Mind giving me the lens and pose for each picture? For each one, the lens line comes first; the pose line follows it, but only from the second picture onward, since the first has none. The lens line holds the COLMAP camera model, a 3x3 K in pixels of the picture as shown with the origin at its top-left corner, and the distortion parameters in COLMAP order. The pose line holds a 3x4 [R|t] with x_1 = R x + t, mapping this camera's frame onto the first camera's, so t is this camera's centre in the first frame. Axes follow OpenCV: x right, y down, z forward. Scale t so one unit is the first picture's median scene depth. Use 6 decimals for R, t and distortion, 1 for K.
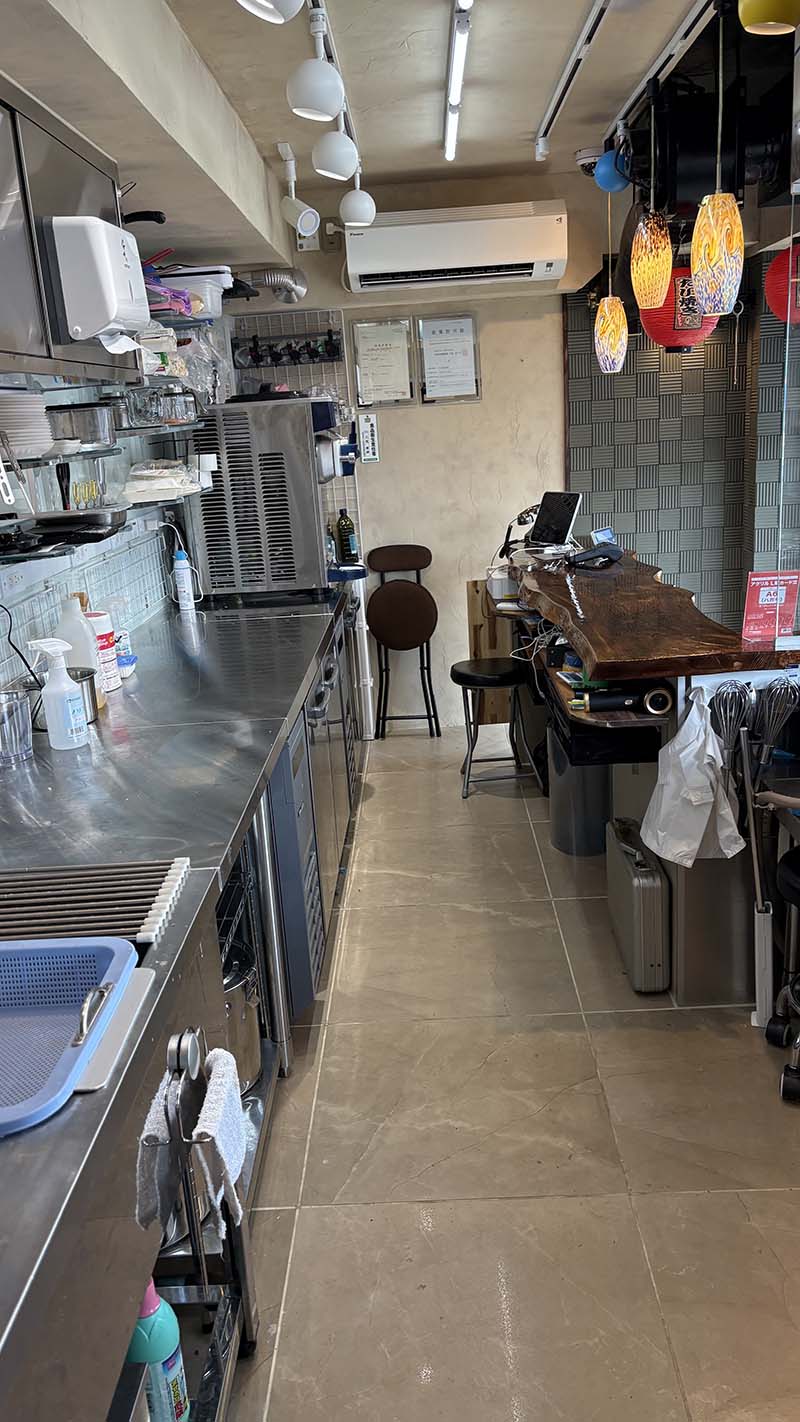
lens RADIAL K [[1058.2, 0, 419.8], [0, 1058.2, 731.3], [0, 0, 1]] dist [0.031929, -0.018009]
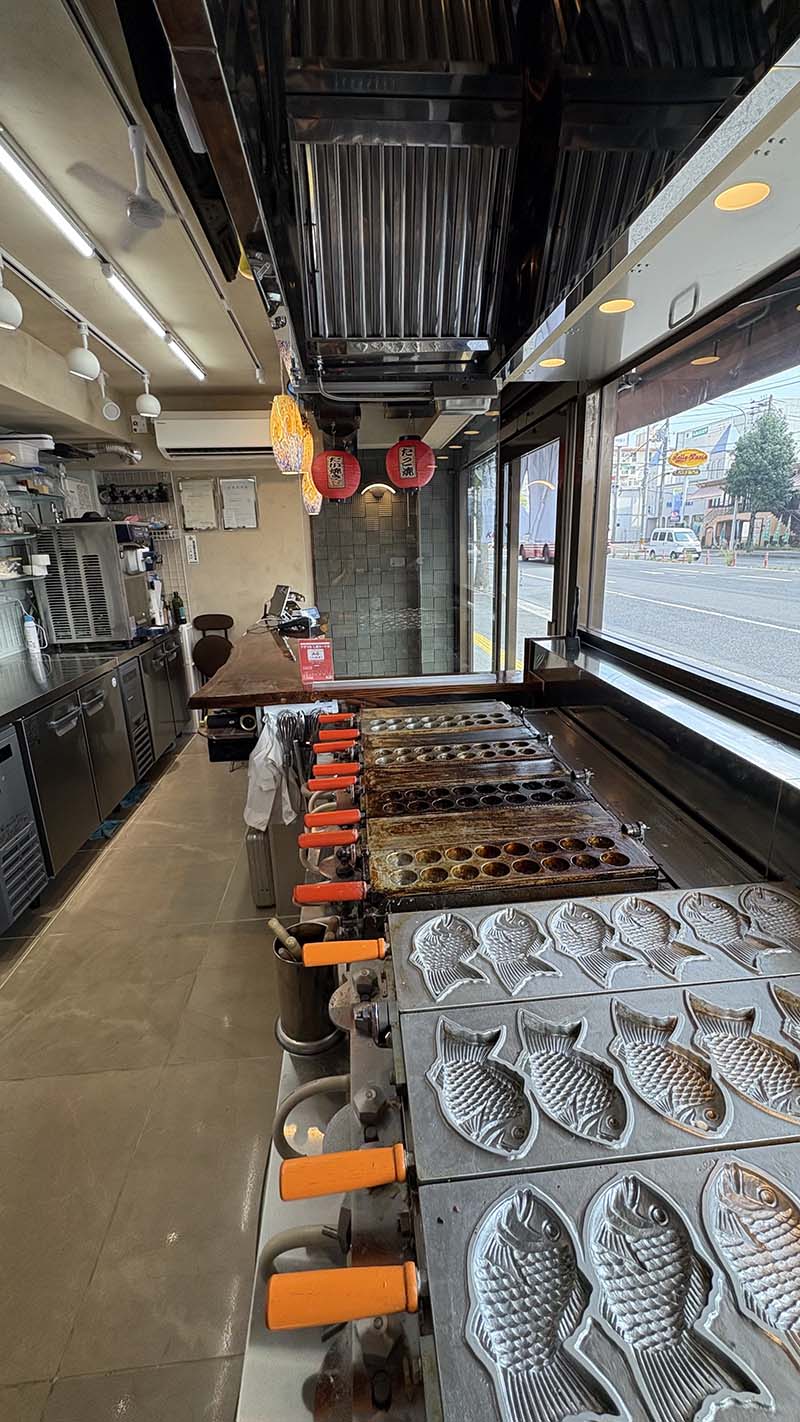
lens RADIAL K [[577.8, 0, 407.3], [0, 577.8, 709.5], [0, 0, 1]] dist [0.001644, -0.000430]
pose [[0.994292, 0.006318, 0.106502, 0.208152], [-0.005138, 0.999922, -0.011356, -0.021627], [-0.106566, 0.010744, 0.994248, 0.082614]]
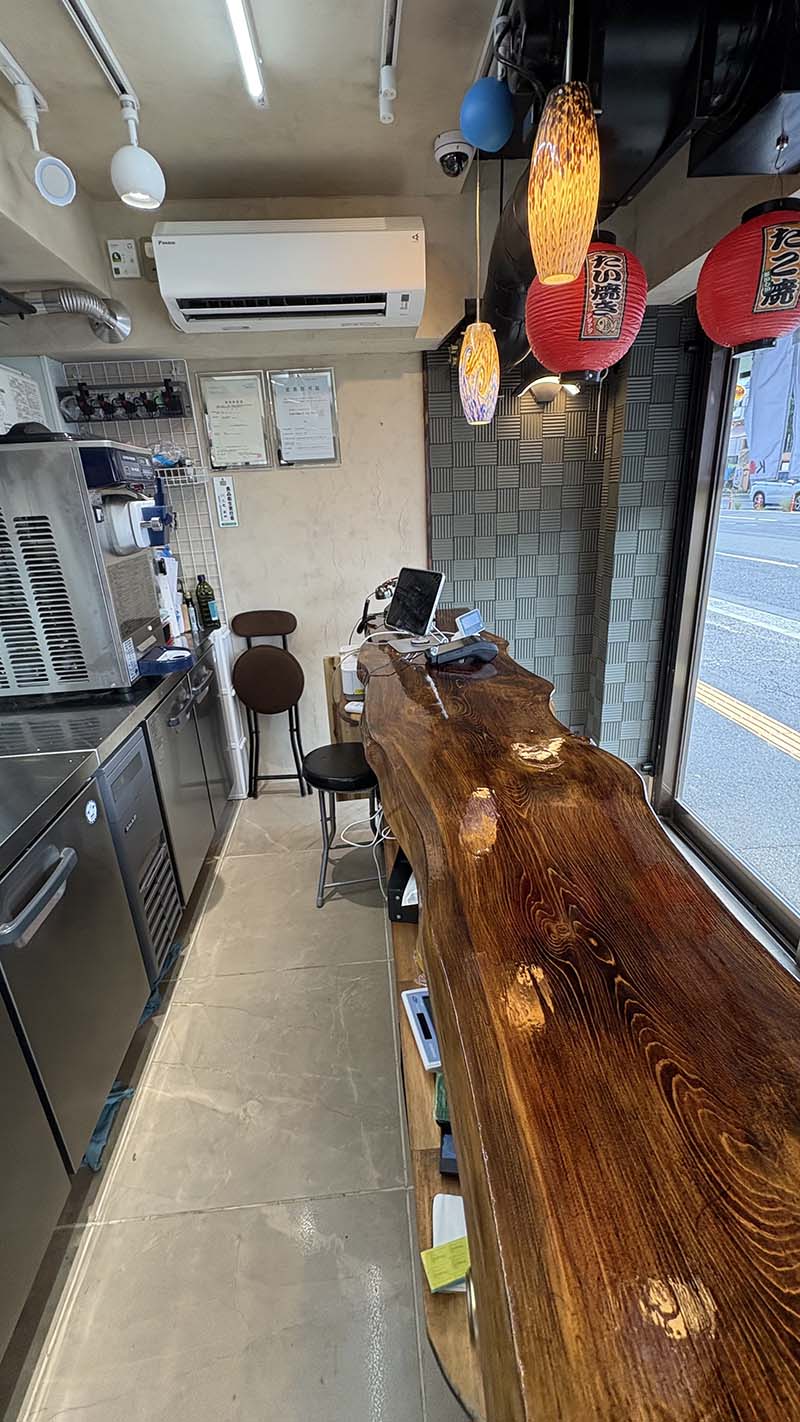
lens RADIAL K [[577.8, 0, 408.1], [0, 577.8, 708.0], [0, 0, 1]] dist [0.001644, -0.000430]
pose [[0.995510, -0.015882, 0.093310, 0.071912], [0.010054, 0.997988, 0.062598, -0.131111], [-0.094116, -0.061378, 0.993667, 0.490091]]
